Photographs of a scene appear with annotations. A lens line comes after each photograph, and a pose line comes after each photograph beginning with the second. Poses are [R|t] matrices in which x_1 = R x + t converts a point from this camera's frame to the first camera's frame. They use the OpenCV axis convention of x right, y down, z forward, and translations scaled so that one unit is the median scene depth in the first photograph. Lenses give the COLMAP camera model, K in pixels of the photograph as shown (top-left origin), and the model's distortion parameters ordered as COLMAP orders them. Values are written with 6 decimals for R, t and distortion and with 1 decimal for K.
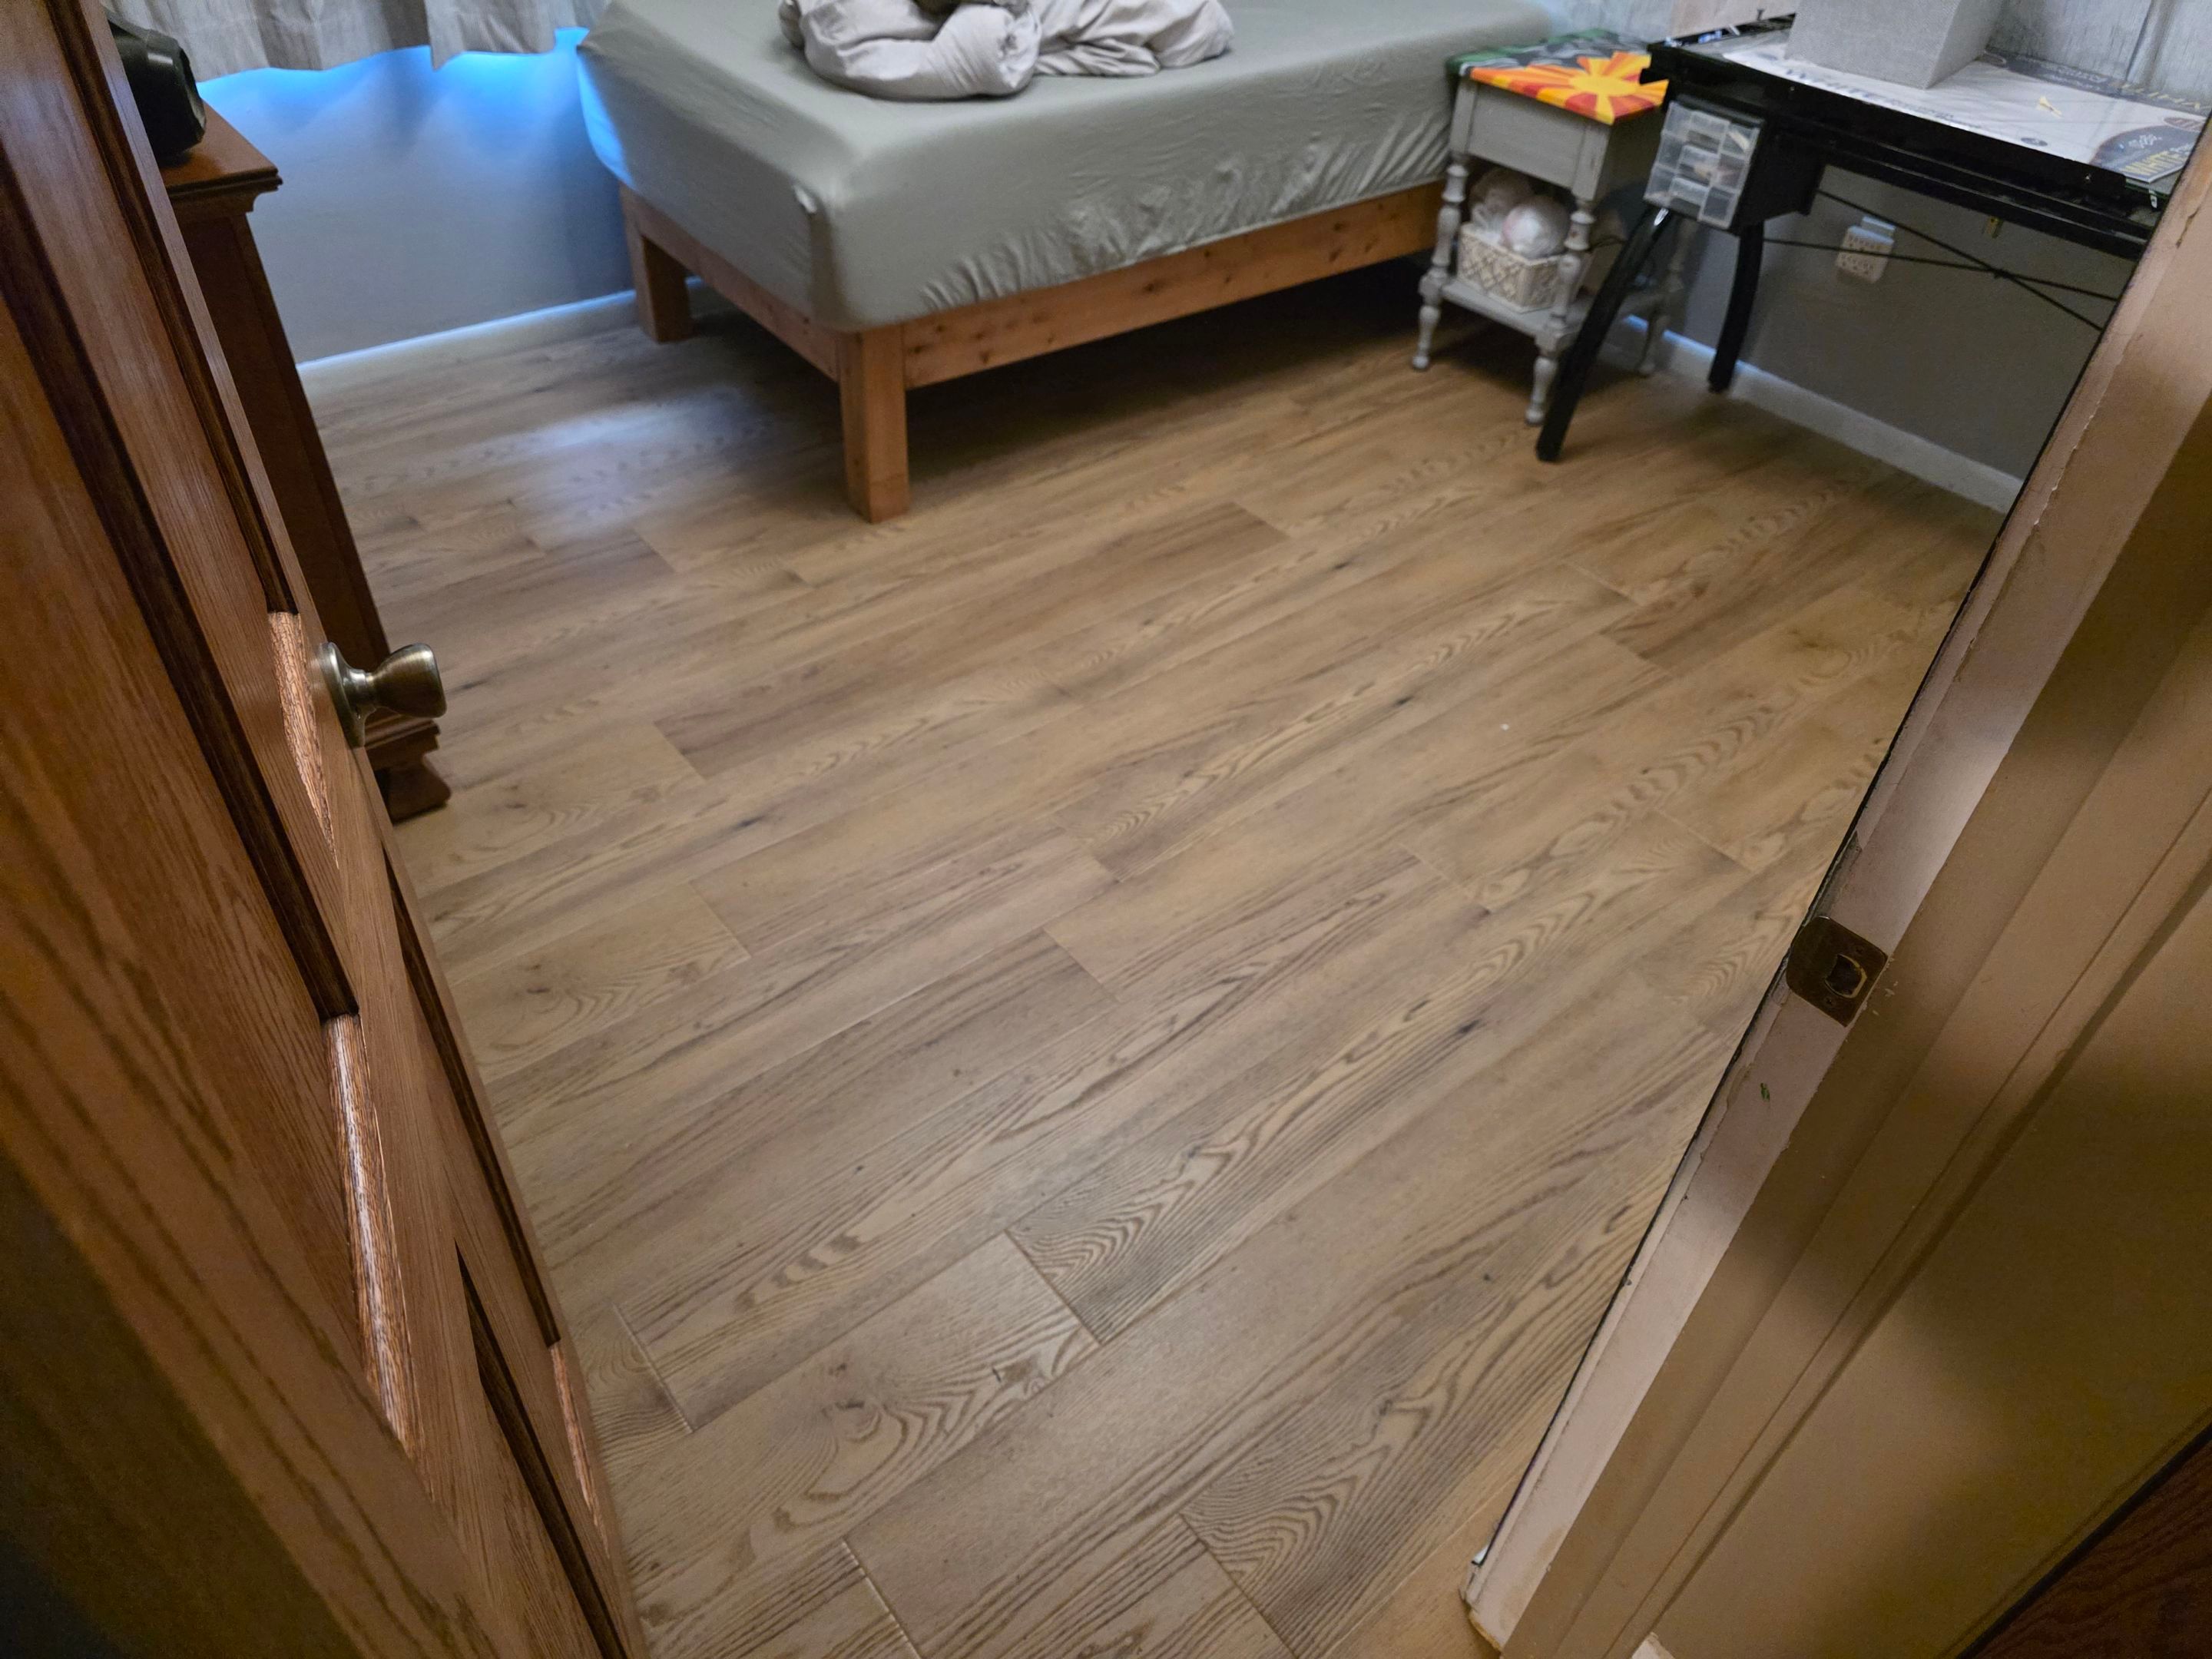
lens RADIAL K [[1499.7, 0, 1127.6], [0, 1499.7, 832.8], [0, 0, 1]] dist [0.079566, -0.088014]
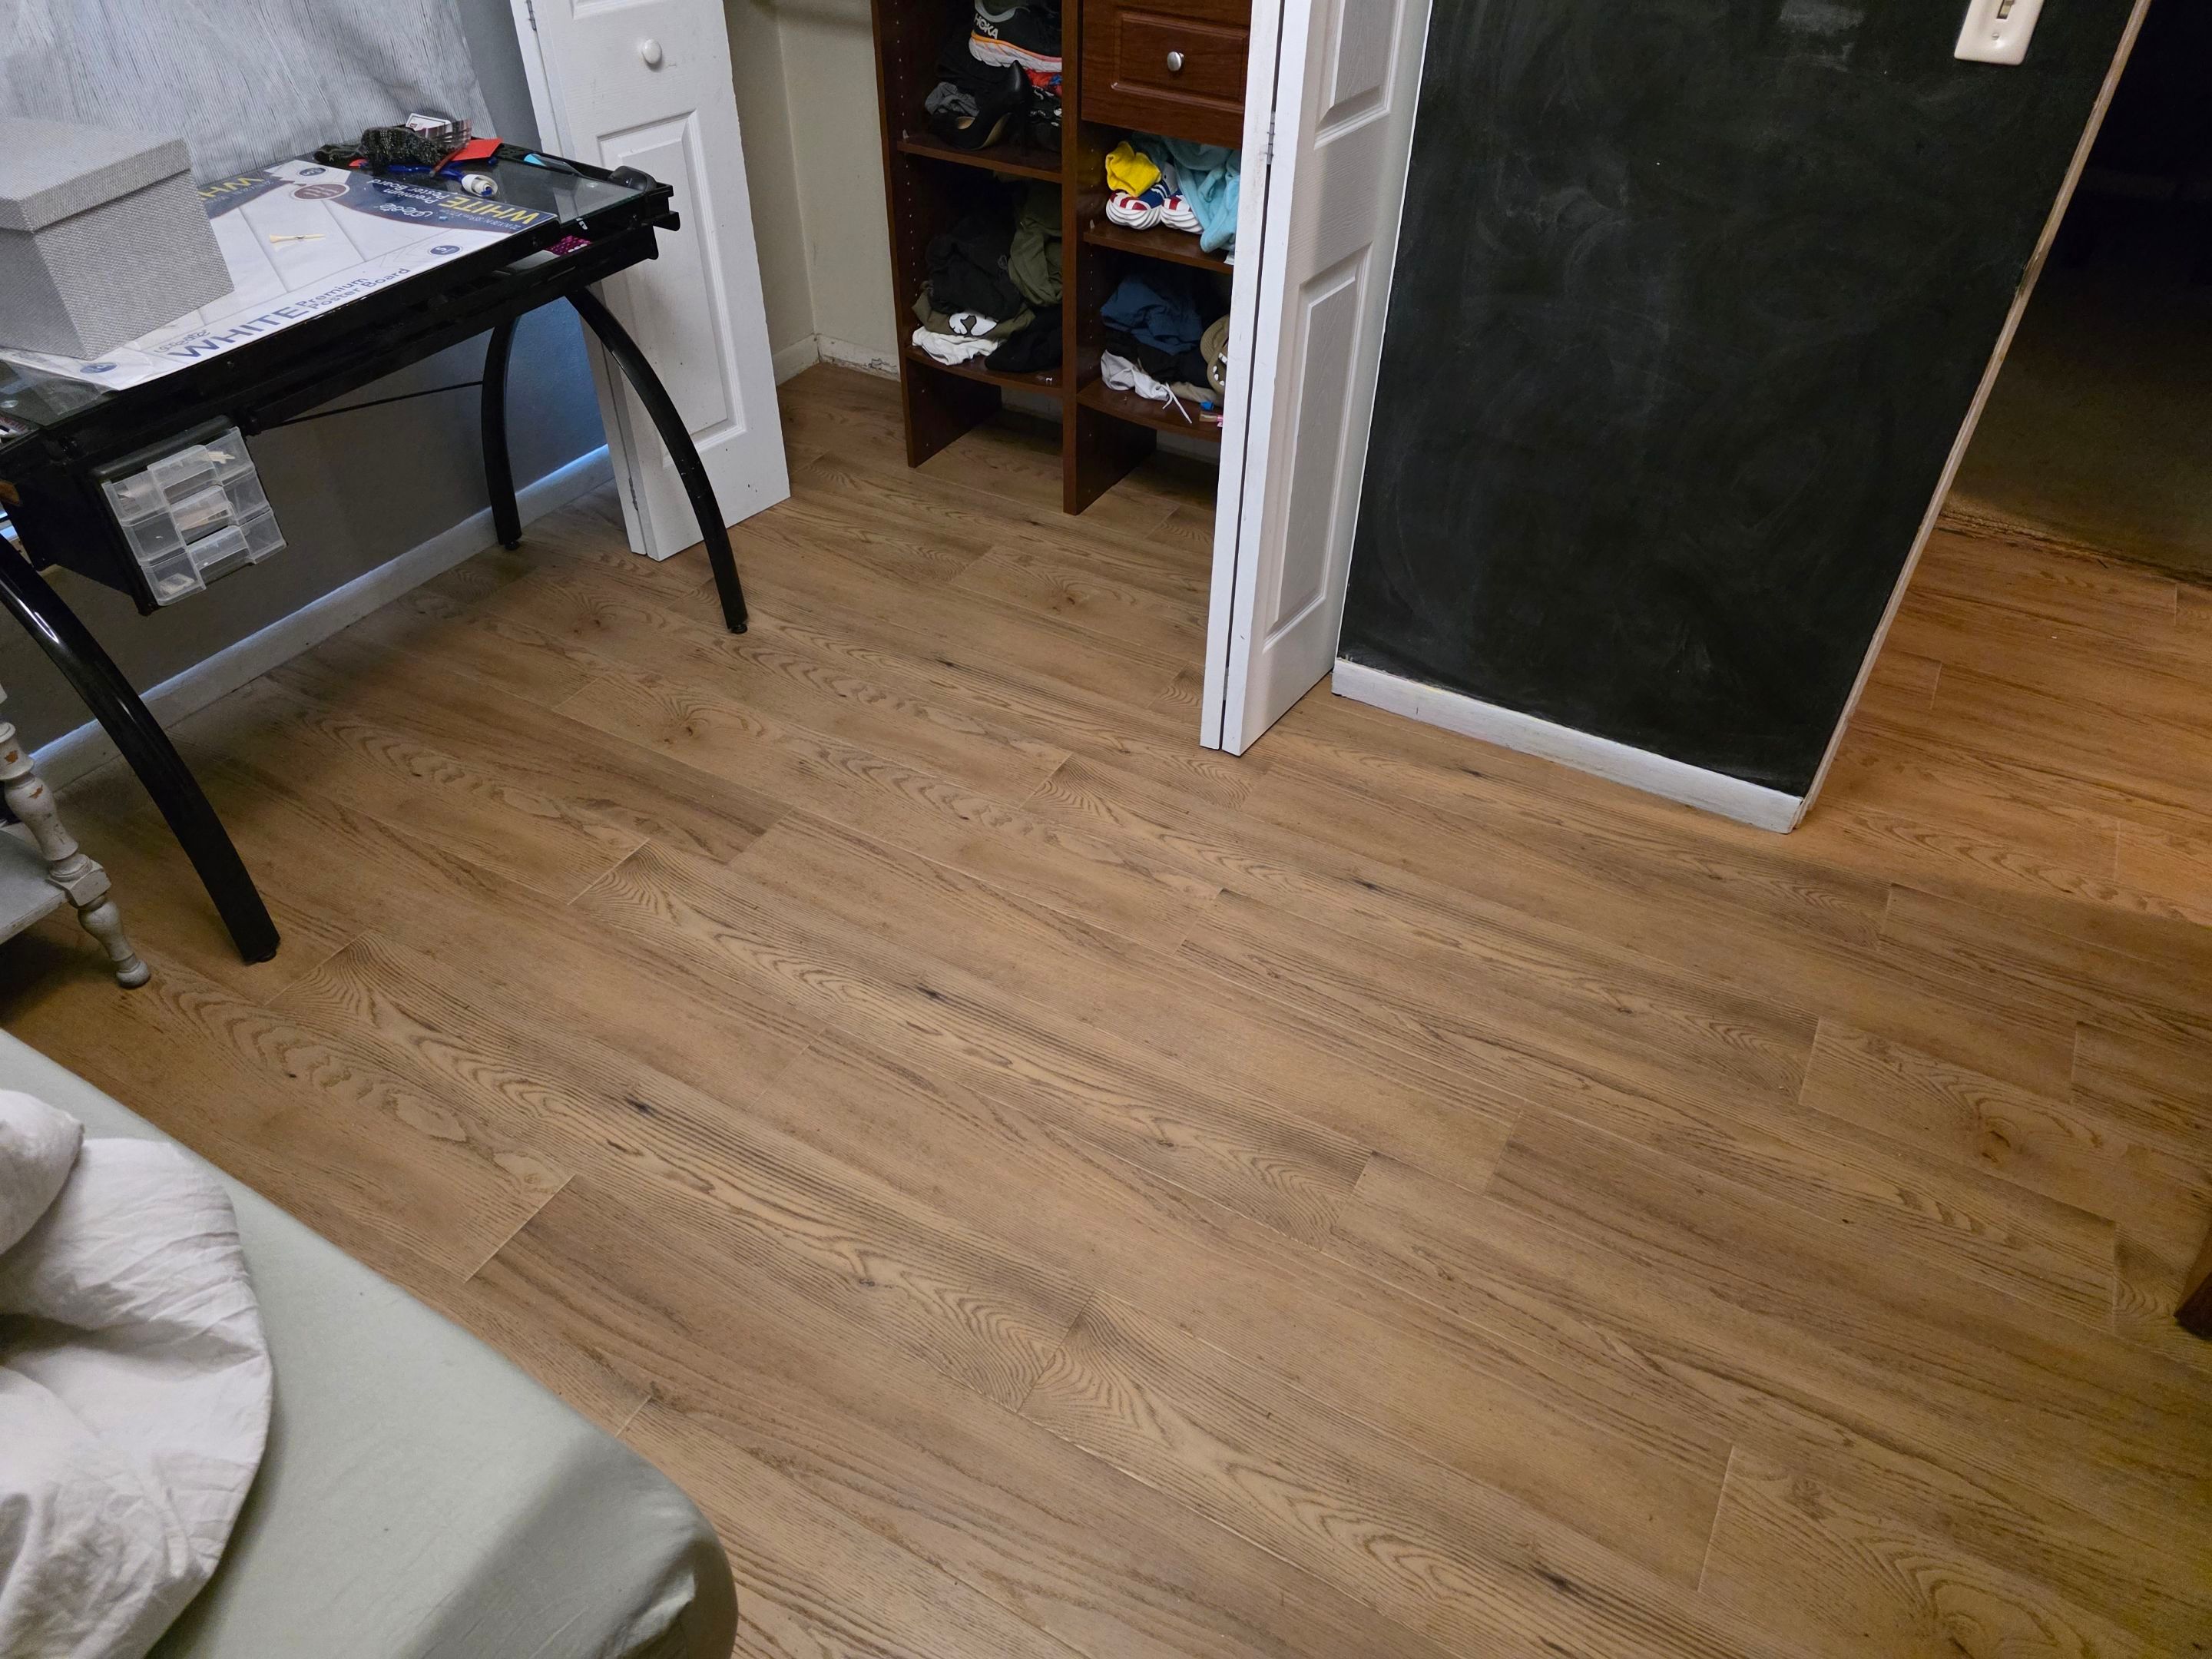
lens RADIAL K [[1499.7, 0, 1127.6], [0, 1499.7, 832.8], [0, 0, 1]] dist [0.079566, -0.088014]
pose [[-0.377650, -0.639391, 0.669745, -0.379783], [0.582499, 0.398203, 0.708611, -0.675395], [-0.719775, 0.657733, 0.222063, 0.676520]]
